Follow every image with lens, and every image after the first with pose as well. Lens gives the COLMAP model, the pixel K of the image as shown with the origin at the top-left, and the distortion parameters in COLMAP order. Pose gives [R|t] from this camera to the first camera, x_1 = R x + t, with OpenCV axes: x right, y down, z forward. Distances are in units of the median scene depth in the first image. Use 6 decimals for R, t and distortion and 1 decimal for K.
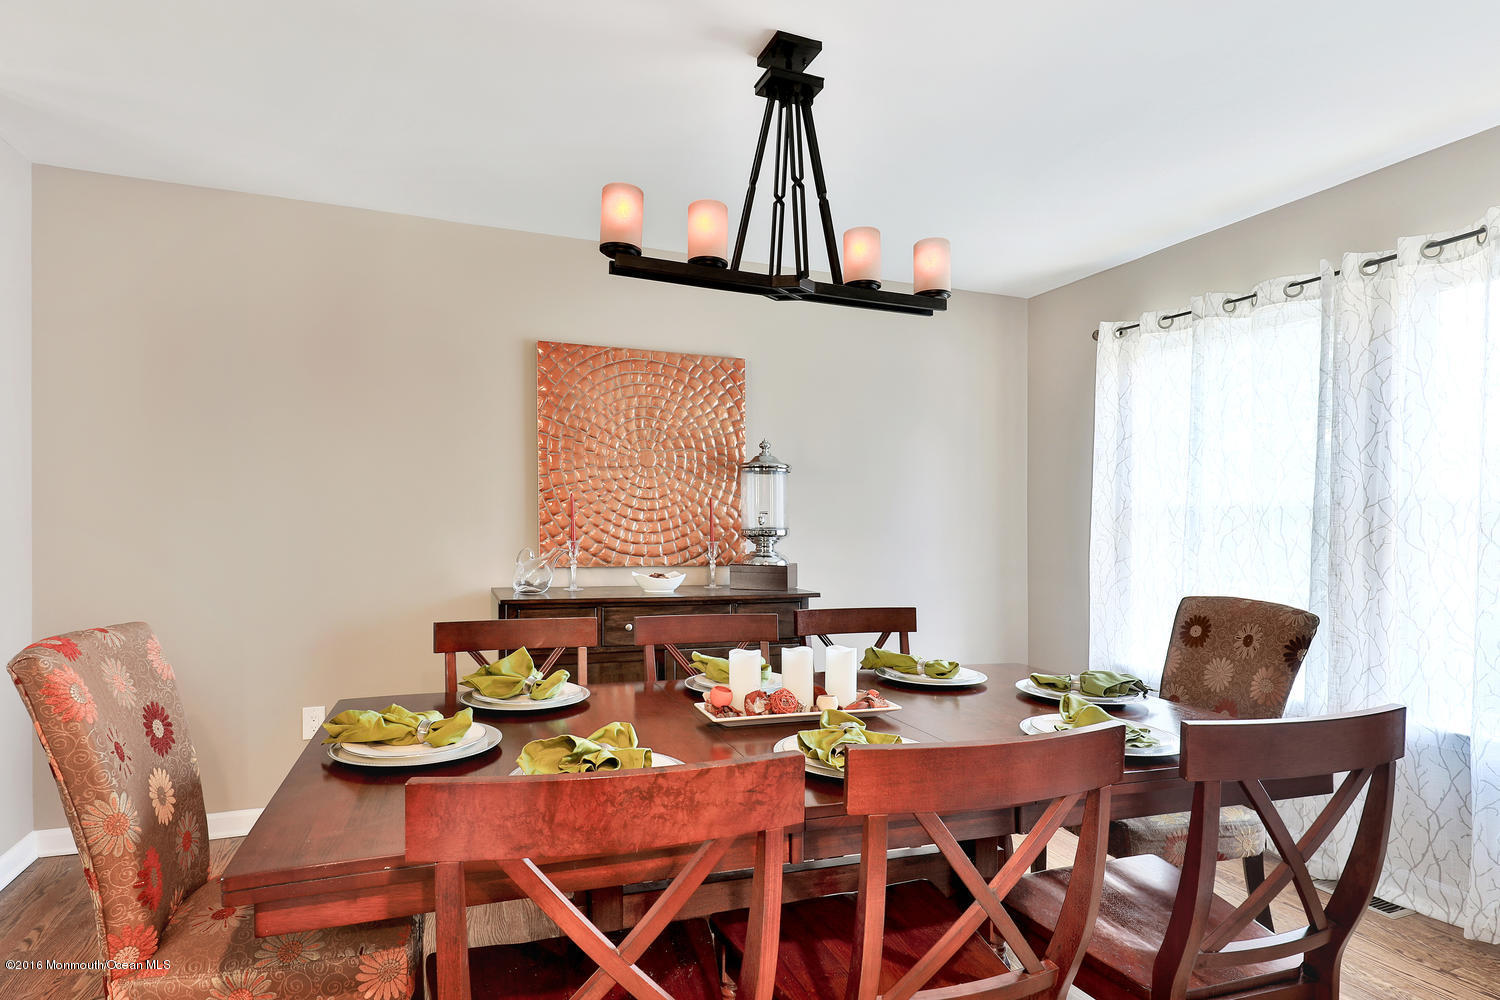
lens RADIAL K [[747.7, 0, 734.1], [0, 747.7, 532.8], [0, 0, 1]] dist [0.005703, 0.002626]
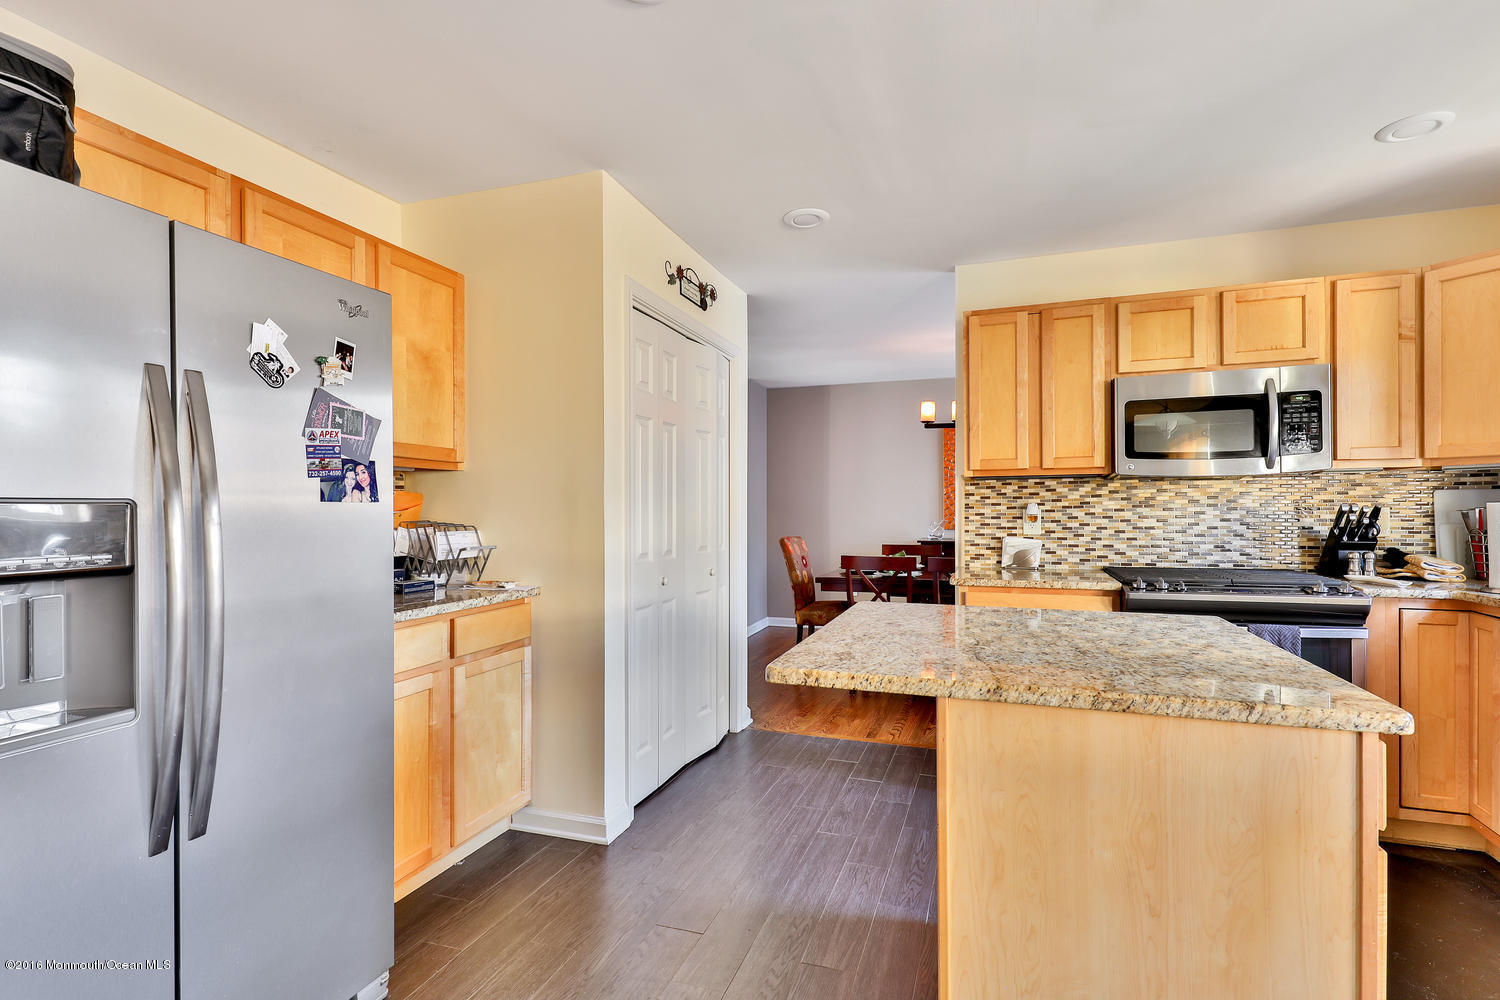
lens RADIAL K [[747.7, 0, 729.2], [0, 747.7, 511.5], [0, 0, 1]] dist [0.005703, 0.002626]
pose [[0.743104, -0.008872, -0.669117, 0.738307], [-0.000661, 0.999902, -0.013993, 0.025852], [0.669176, 0.010841, 0.743025, -1.028266]]
